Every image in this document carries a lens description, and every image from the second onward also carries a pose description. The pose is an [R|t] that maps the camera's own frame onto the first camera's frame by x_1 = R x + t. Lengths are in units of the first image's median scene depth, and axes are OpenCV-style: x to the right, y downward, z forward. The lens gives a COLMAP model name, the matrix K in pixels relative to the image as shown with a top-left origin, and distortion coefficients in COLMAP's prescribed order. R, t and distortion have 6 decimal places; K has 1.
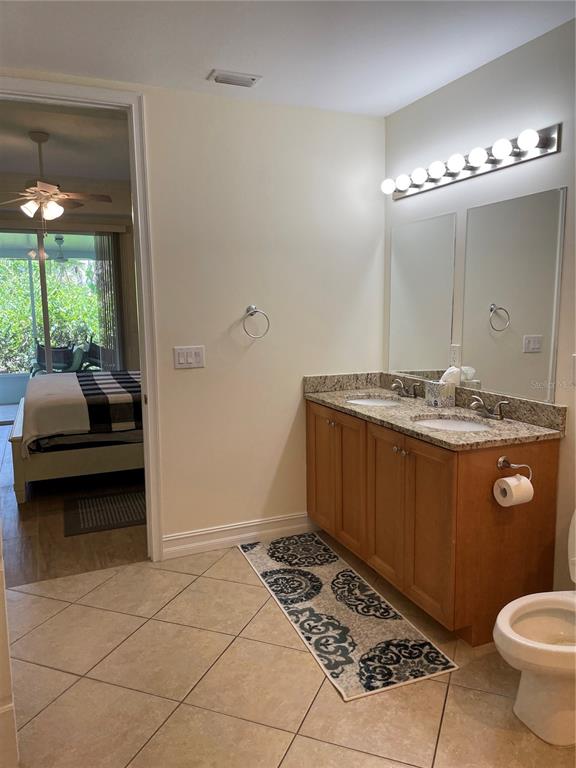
lens RADIAL K [[580.4, 0, 286.9], [0, 580.4, 374.1], [0, 0, 1]] dist [0.100899, -0.127406]
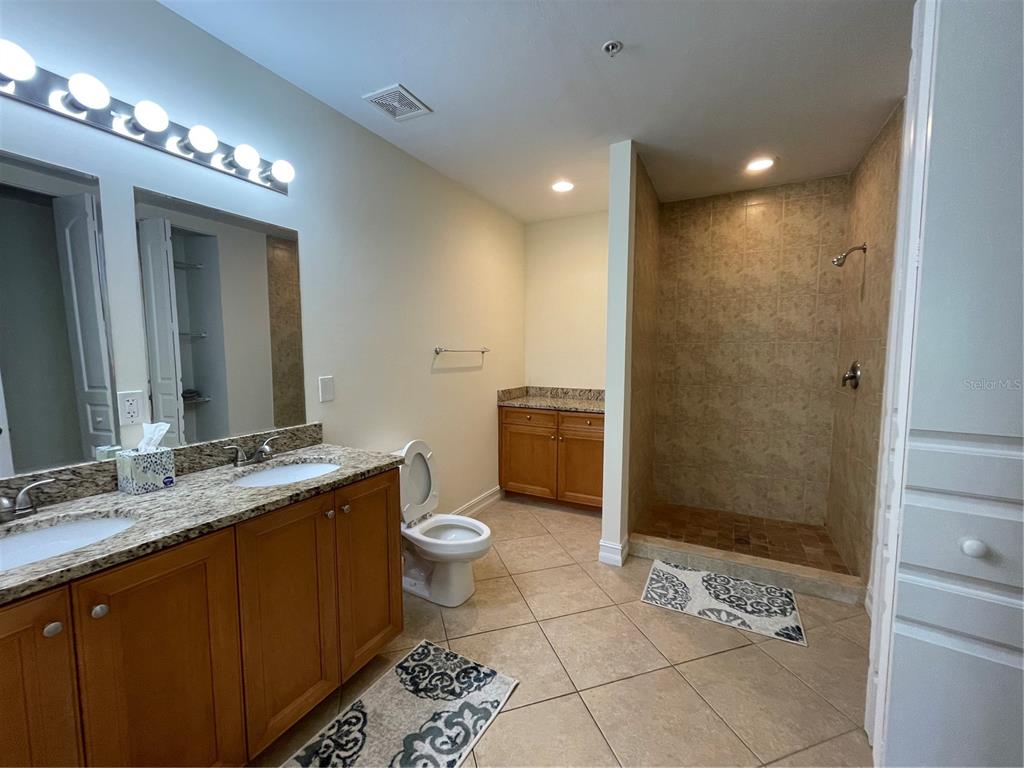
lens RADIAL K [[406.7, 0, 512.0], [0, 406.7, 384.0], [0, 0, 1]] dist [-0.000808, -0.000066]
pose [[-0.626924, -0.046873, 0.777669, -0.401359], [0.107468, 0.983443, 0.145912, -0.099792], [-0.771633, 0.175050, -0.611507, 1.193421]]
